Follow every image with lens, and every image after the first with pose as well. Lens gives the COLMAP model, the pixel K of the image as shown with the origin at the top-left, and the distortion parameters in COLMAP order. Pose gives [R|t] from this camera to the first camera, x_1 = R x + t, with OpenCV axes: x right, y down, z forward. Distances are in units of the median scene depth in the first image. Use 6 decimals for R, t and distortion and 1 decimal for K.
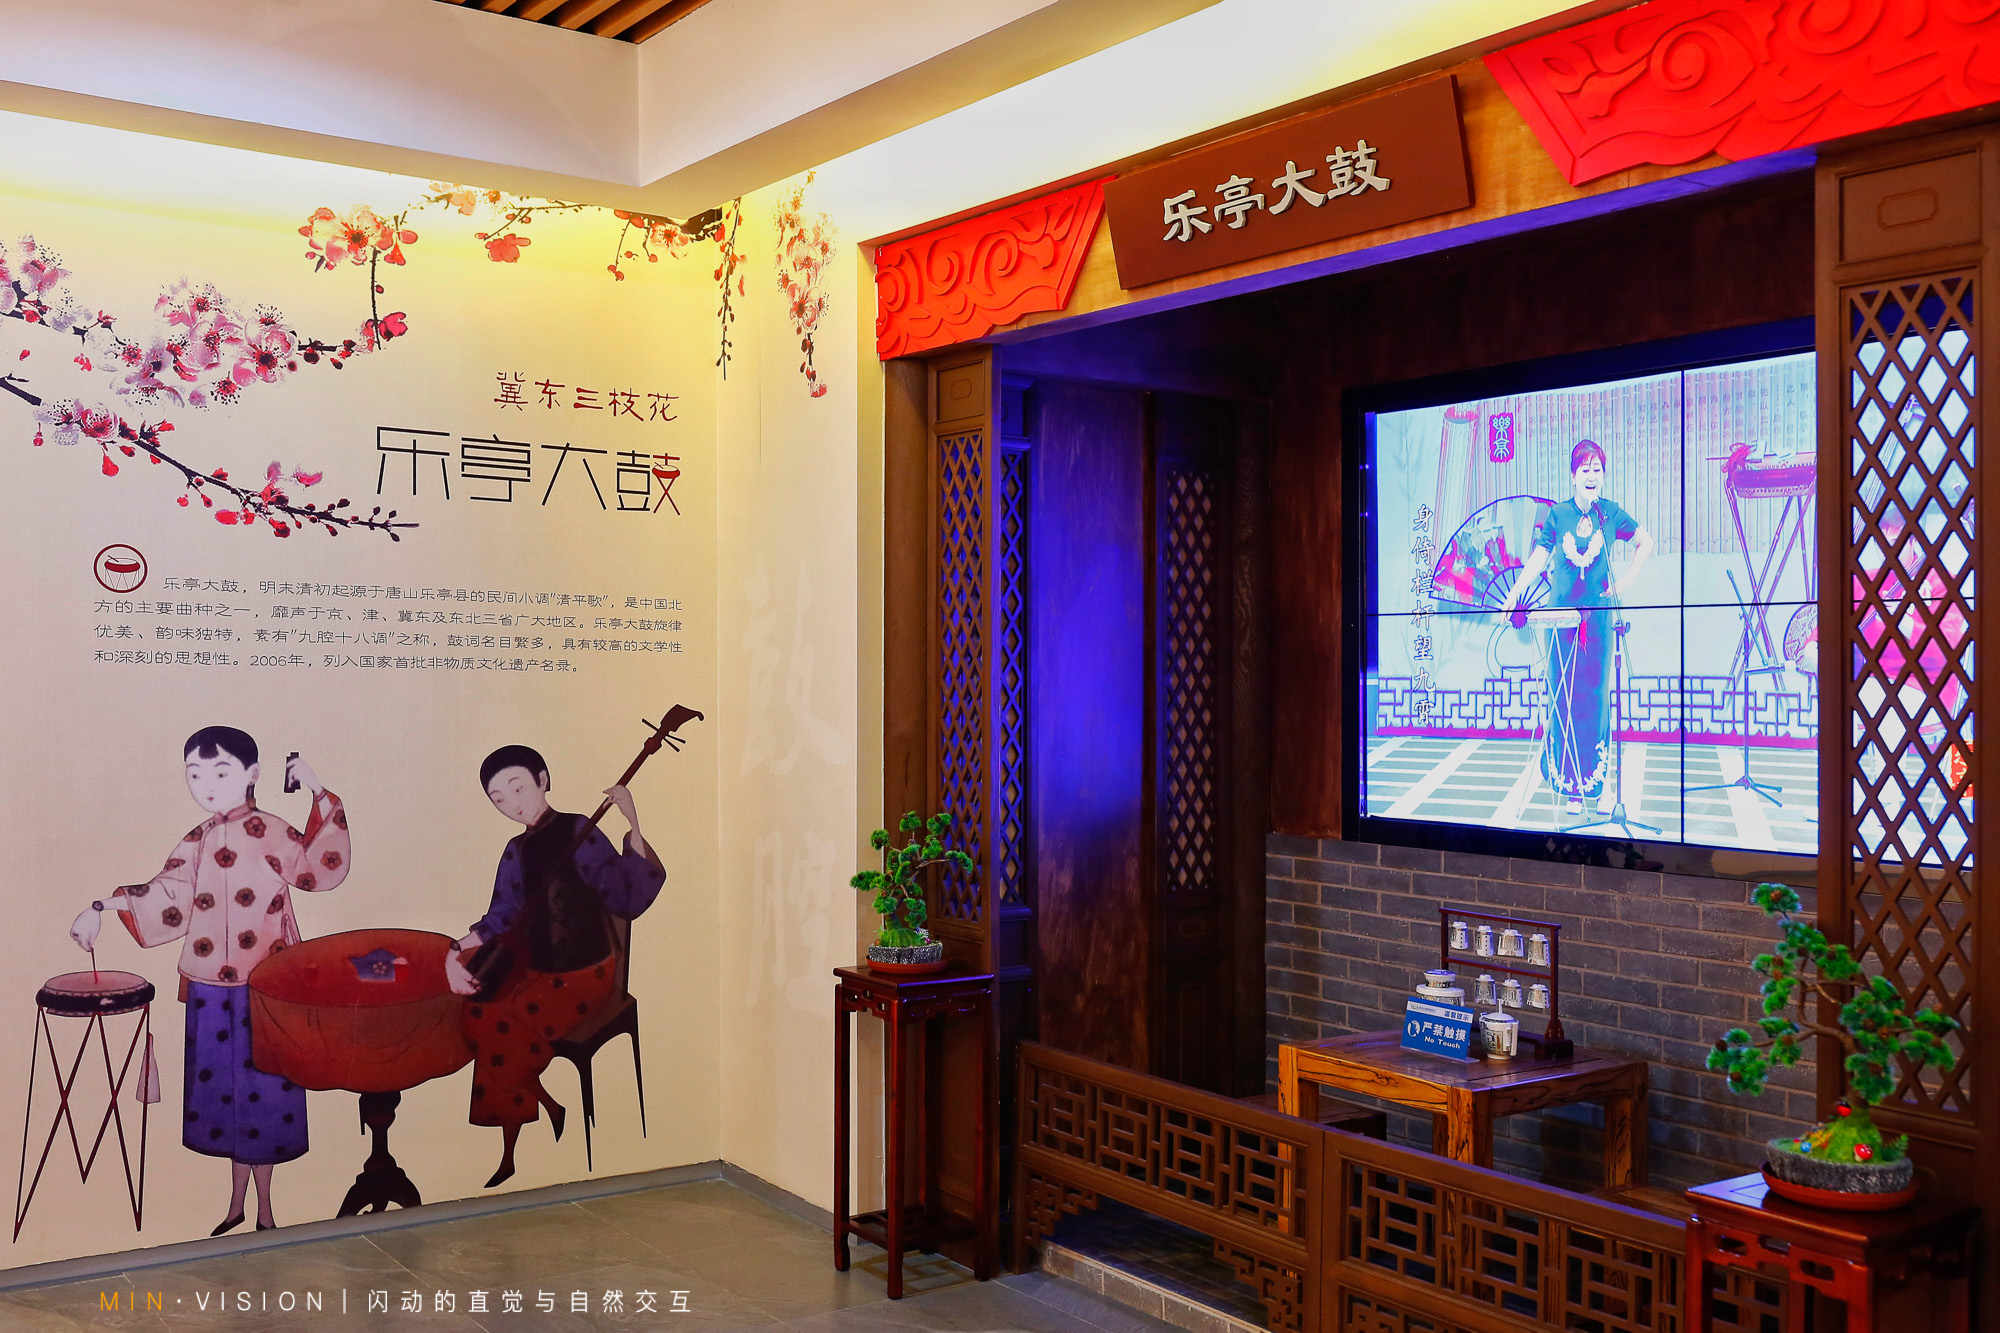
lens RADIAL K [[1910.4, 0, 1000.0], [0, 1910.4, 666.5], [0, 0, 1]] dist [0.003922, 0.002224]
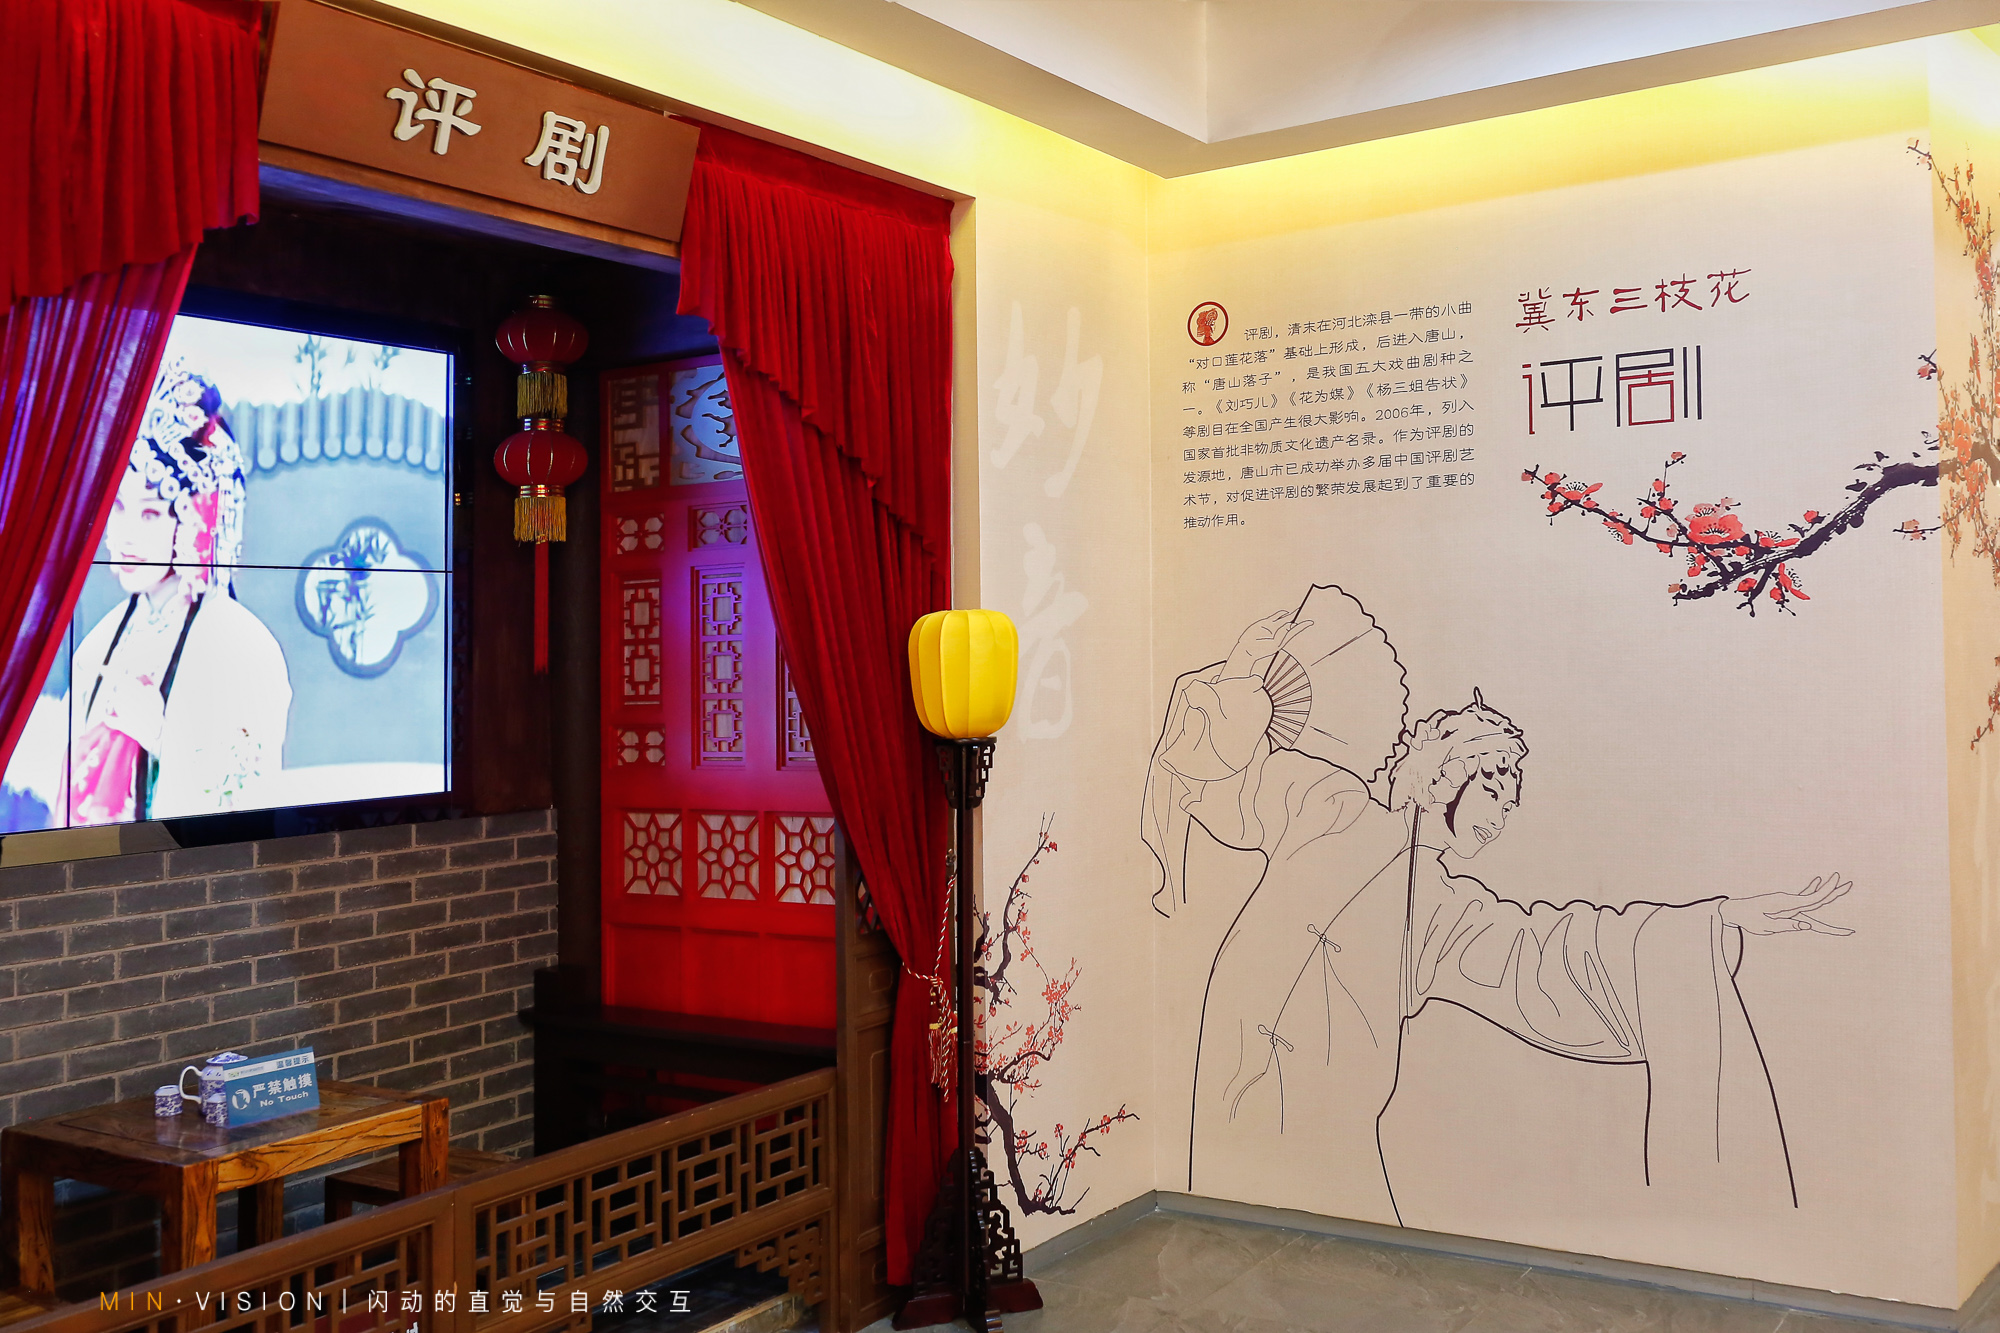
lens RADIAL K [[1910.4, 0, 1000.0], [0, 1910.4, 666.5], [0, 0, 1]] dist [0.003922, 0.002224]
pose [[-0.358071, 0.003893, 0.933686, -0.747171], [0.036387, 0.999290, 0.009788, 0.012132], [-0.932985, 0.037479, -0.357959, 1.127237]]
